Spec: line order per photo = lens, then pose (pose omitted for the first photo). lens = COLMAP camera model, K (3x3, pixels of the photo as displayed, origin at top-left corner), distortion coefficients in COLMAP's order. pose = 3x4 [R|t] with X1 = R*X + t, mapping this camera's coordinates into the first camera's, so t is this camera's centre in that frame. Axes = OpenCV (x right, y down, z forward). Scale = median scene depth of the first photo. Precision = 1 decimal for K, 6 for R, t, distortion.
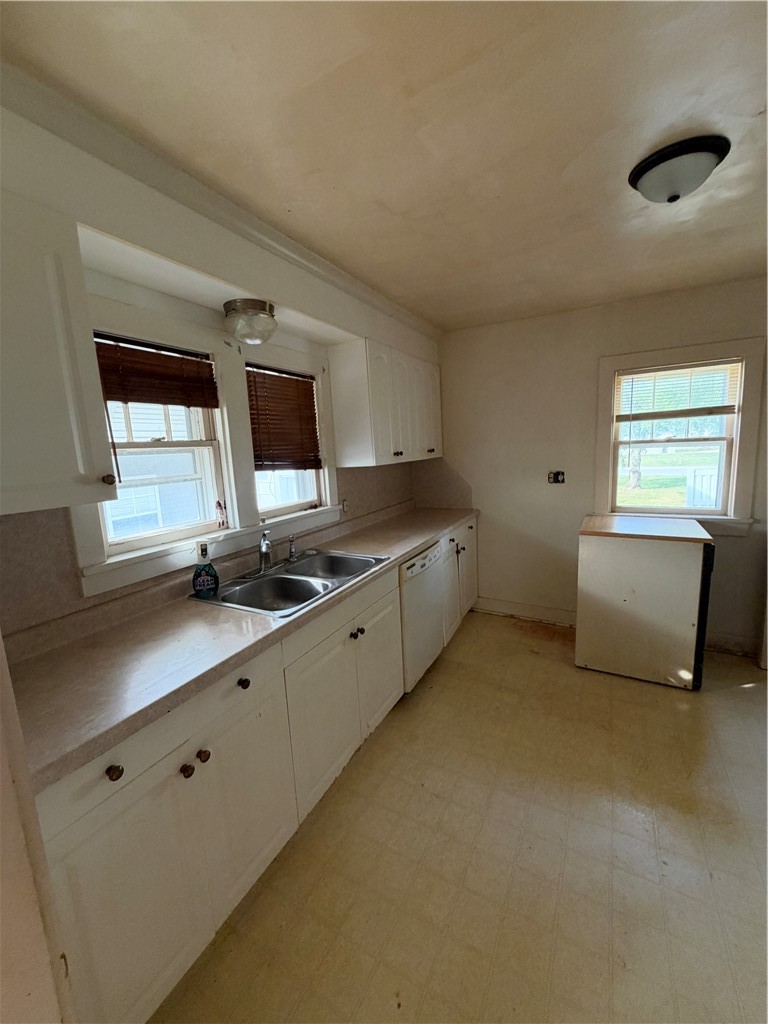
lens RADIAL K [[407.5, 0, 381.0], [0, 407.5, 512.0], [0, 0, 1]] dist [-0.000554, 0.000802]
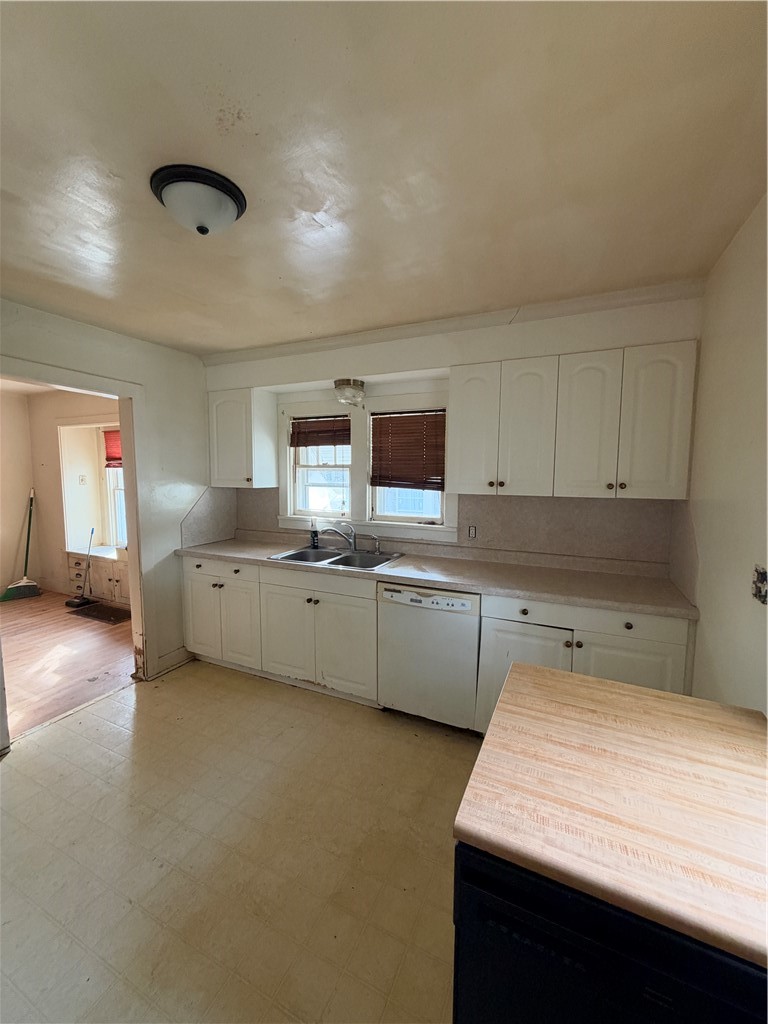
lens RADIAL K [[407.5, 0, 384.2], [0, 407.5, 510.5], [0, 0, 1]] dist [-0.000554, 0.000802]
pose [[0.064075, 0.148501, -0.986834, 1.035863], [-0.163984, 0.976991, 0.136373, -0.197868], [0.984380, 0.153087, 0.086952, 0.834252]]
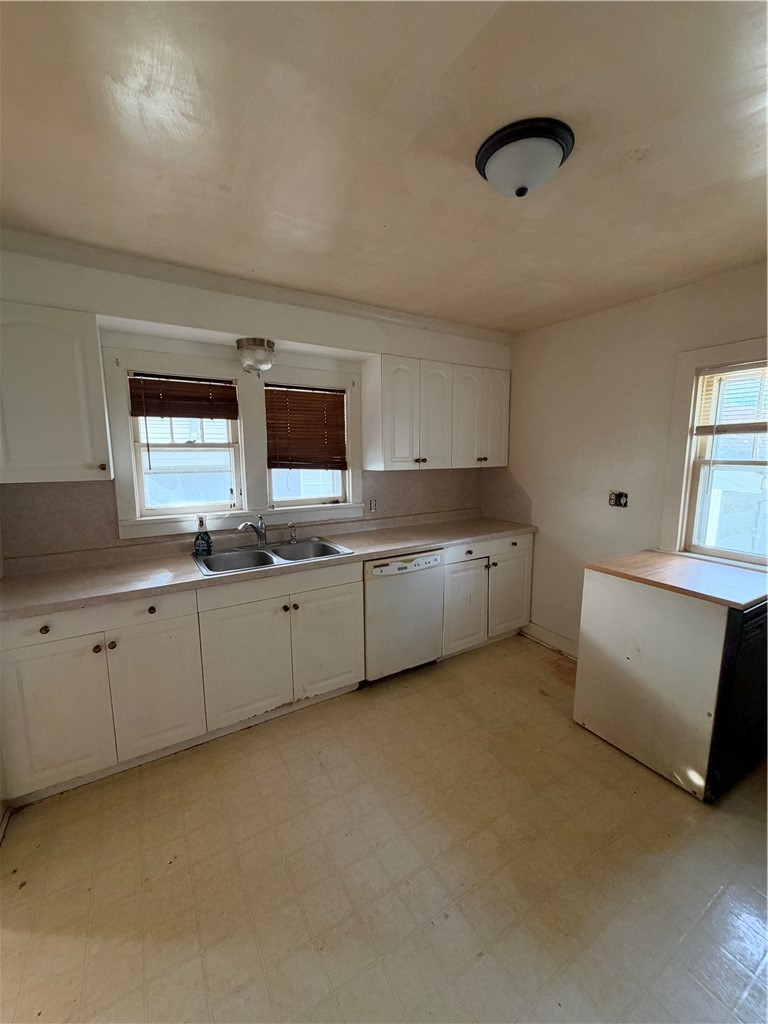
lens RADIAL K [[407.5, 0, 381.2], [0, 407.5, 510.4], [0, 0, 1]] dist [-0.000554, 0.000802]
pose [[0.865752, 0.115833, -0.486885, 0.565431], [-0.115980, 0.992799, 0.029965, -0.042763], [0.486850, 0.030527, 0.872952, 0.053814]]
